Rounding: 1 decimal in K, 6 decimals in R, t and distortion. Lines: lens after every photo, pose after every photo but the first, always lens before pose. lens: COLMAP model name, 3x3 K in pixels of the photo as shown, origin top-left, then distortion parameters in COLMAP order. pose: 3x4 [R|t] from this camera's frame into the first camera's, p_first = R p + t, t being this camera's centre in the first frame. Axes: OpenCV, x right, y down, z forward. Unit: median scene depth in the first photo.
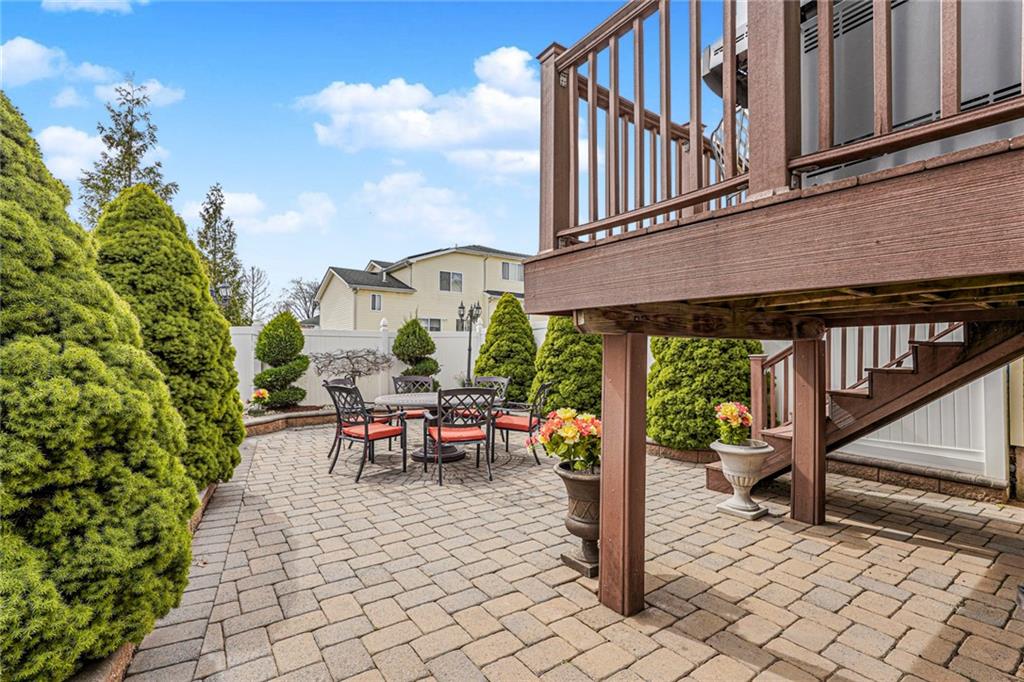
lens RADIAL K [[453.3, 0, 517.9], [0, 453.3, 348.2], [0, 0, 1]] dist [-0.011946, 0.007750]
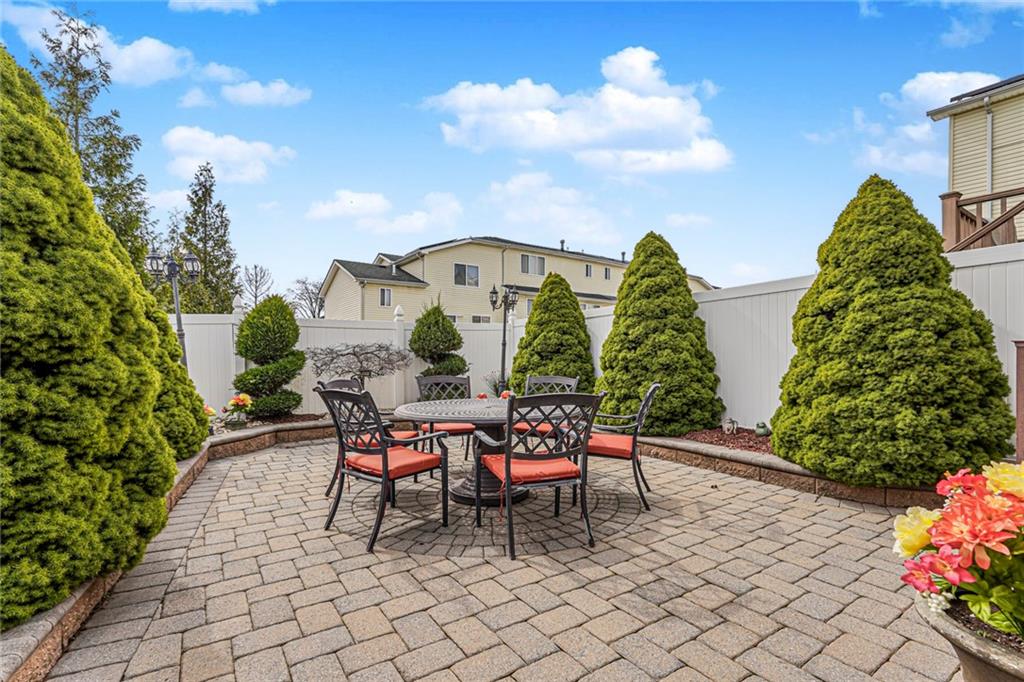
lens RADIAL K [[453.3, 0, 526.9], [0, 453.3, 360.8], [0, 0, 1]] dist [-0.011946, 0.007750]
pose [[0.999994, -0.001315, 0.003263, -0.110391], [0.001238, 0.999724, 0.023459, 0.022105], [-0.003293, -0.023455, 0.999719, 0.298144]]
